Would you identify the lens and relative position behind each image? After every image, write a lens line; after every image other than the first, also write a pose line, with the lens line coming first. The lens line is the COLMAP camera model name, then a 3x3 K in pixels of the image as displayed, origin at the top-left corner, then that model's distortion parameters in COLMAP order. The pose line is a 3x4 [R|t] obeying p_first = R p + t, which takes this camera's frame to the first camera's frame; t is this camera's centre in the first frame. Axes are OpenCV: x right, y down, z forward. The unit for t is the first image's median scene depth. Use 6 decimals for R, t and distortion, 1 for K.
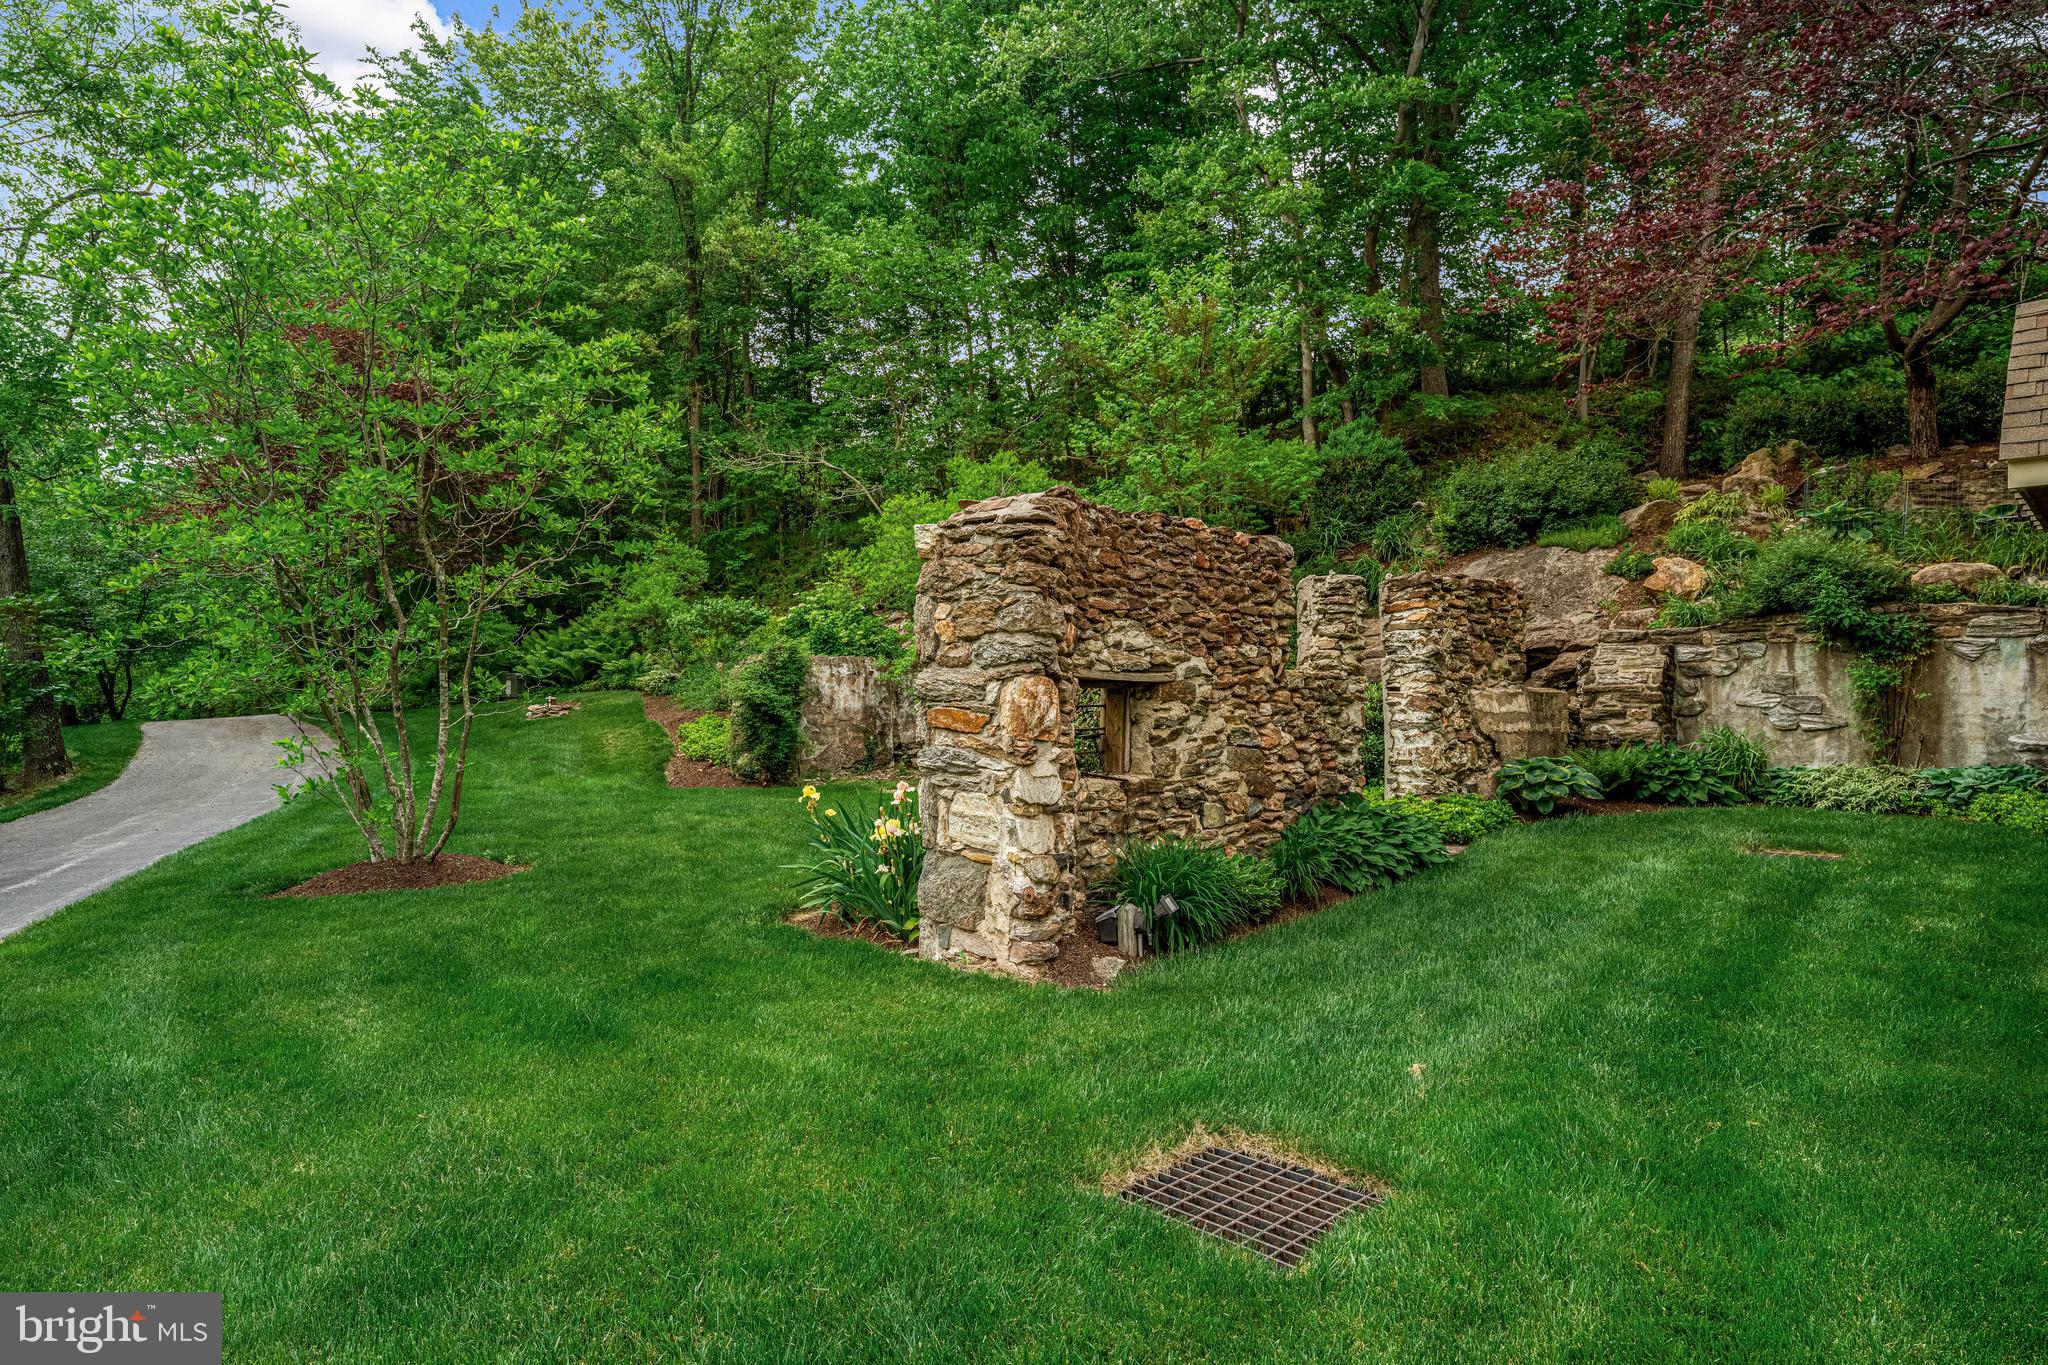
lens RADIAL K [[1168.5, 0, 1025.3], [0, 1168.5, 683.5], [0, 0, 1]] dist [0.001734, 0.000303]
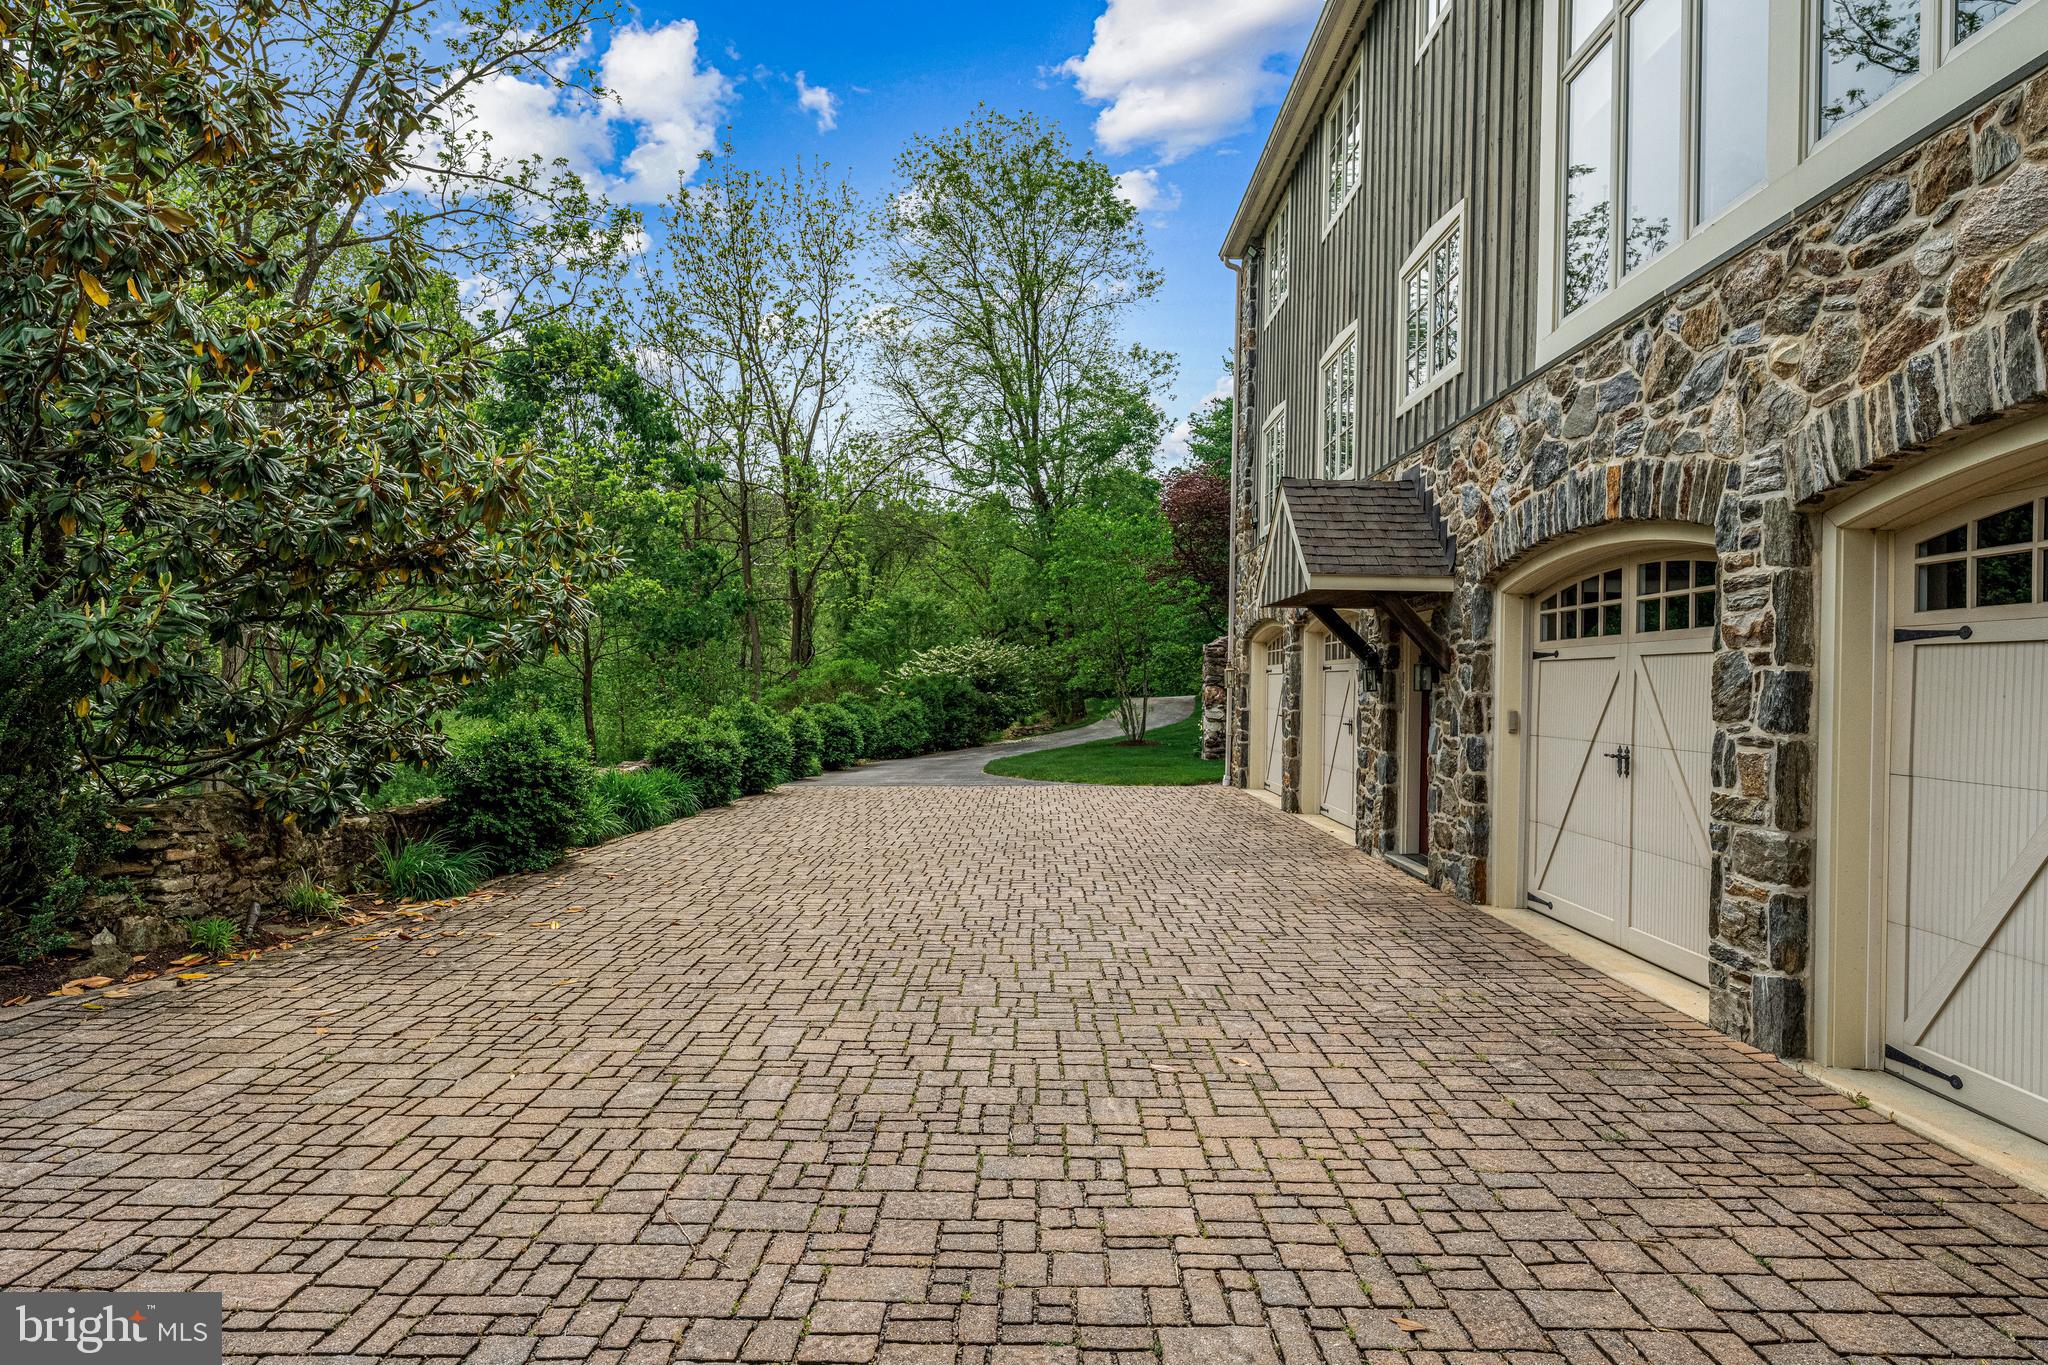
lens RADIAL K [[1179.1, 0, 1022.6], [0, 1179.1, 678.9], [0, 0, 1]] dist [0.002879, -0.001322]
pose [[0.692036, 0.008735, -0.721810, 2.339949], [-0.005252, 0.999961, 0.007066, -0.050778], [0.721844, -0.001099, 0.692055, -2.112300]]
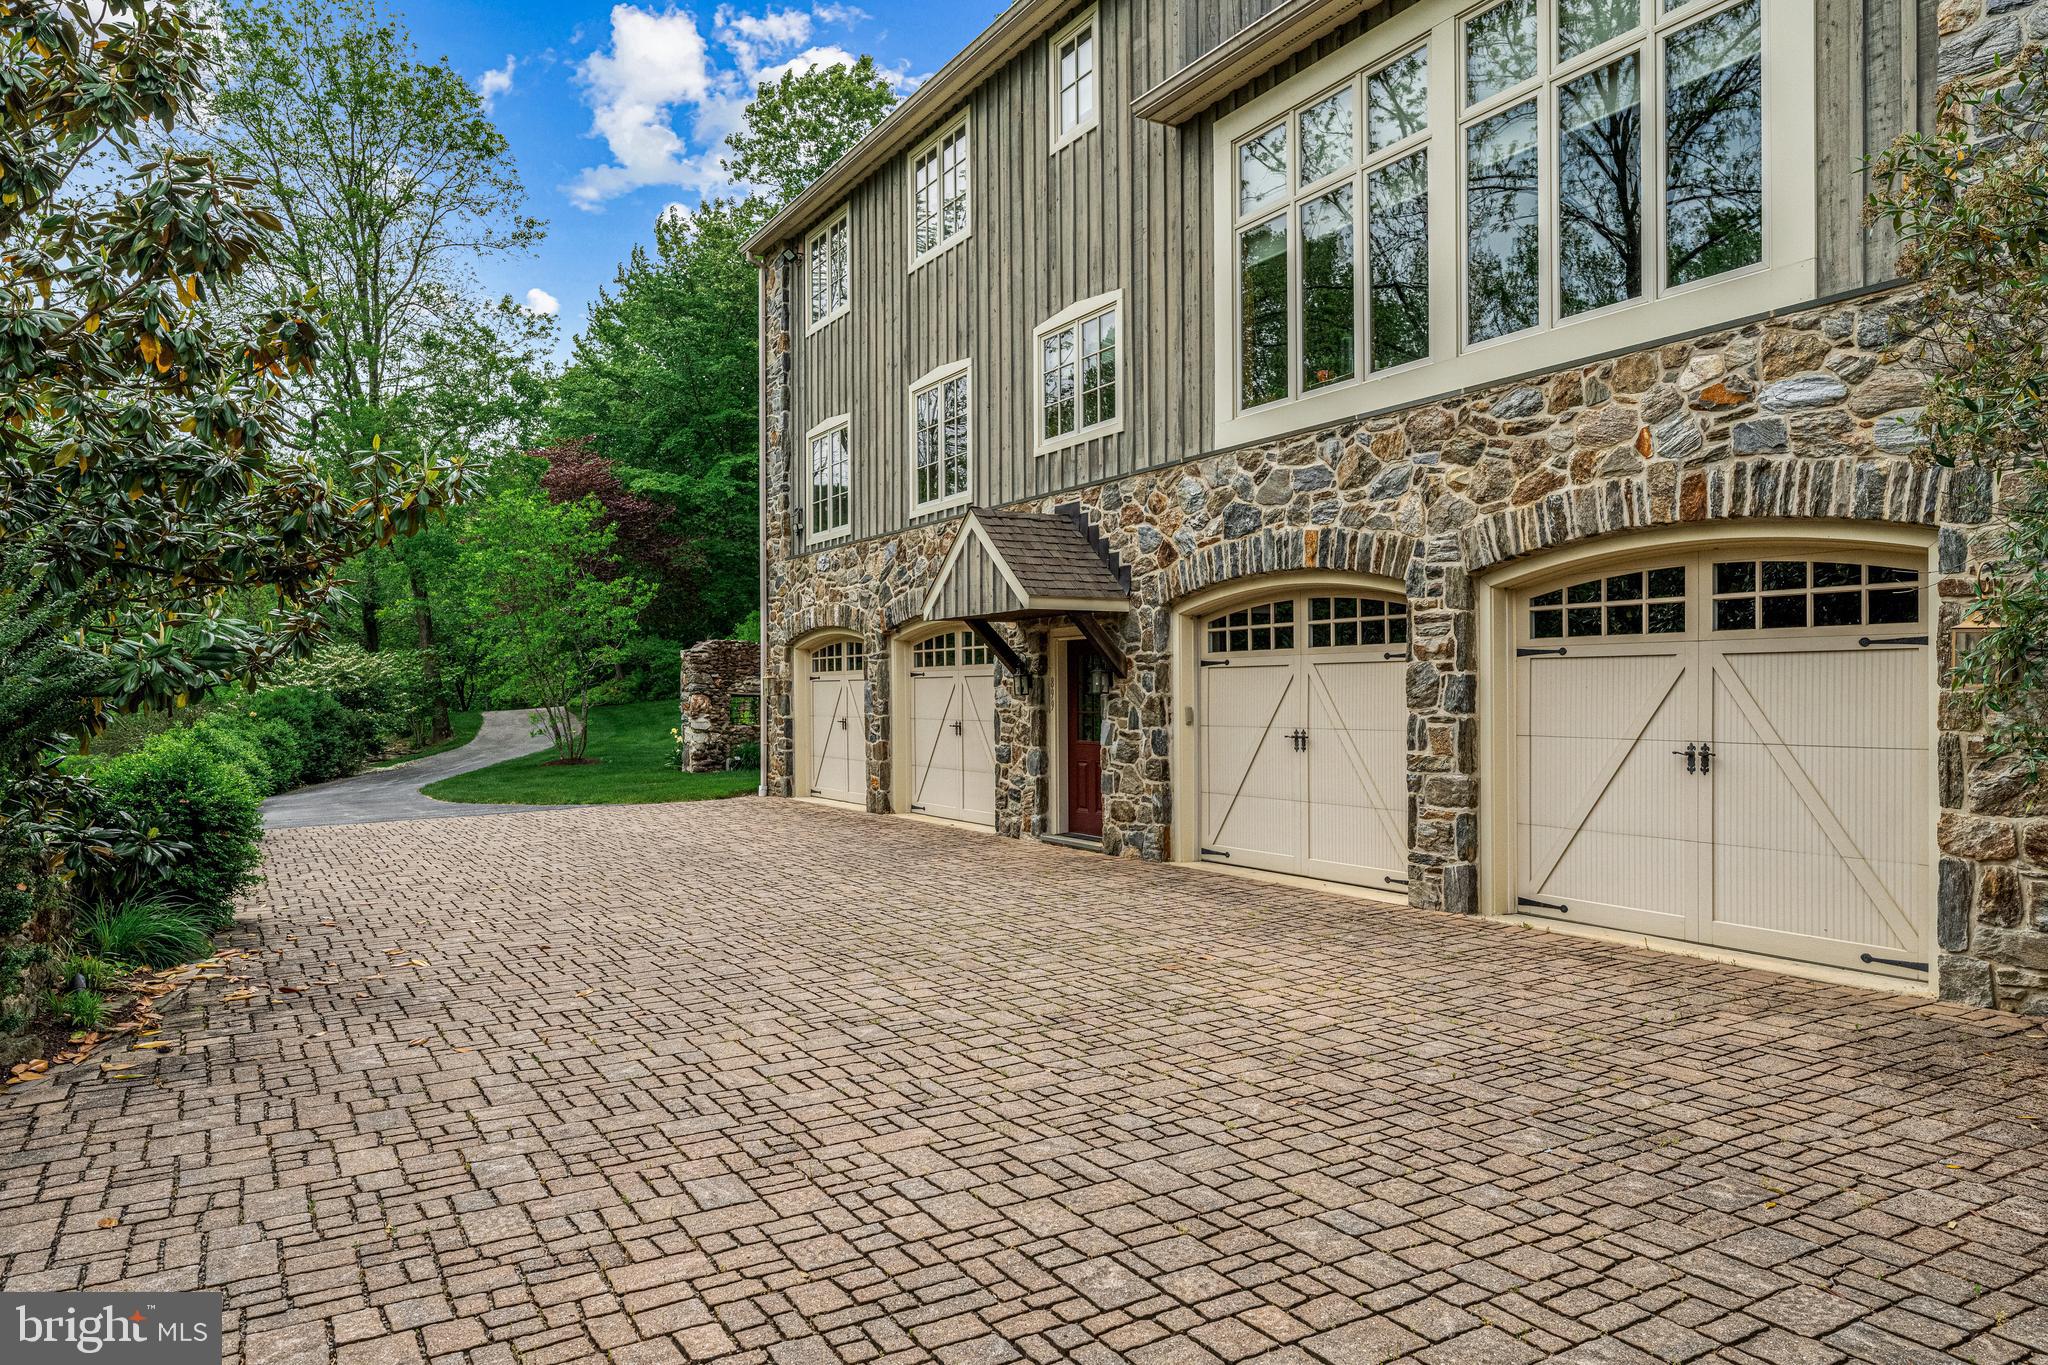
lens RADIAL K [[1359.3, 0, 1025.5], [0, 1359.3, 687.3], [0, 0, 1]] dist [-0.002948, 0.002467]
pose [[0.965709, -0.008487, -0.259487, 2.038173], [0.011878, 0.999863, 0.011502, -0.062265], [0.259354, -0.014189, 0.965678, -2.749569]]
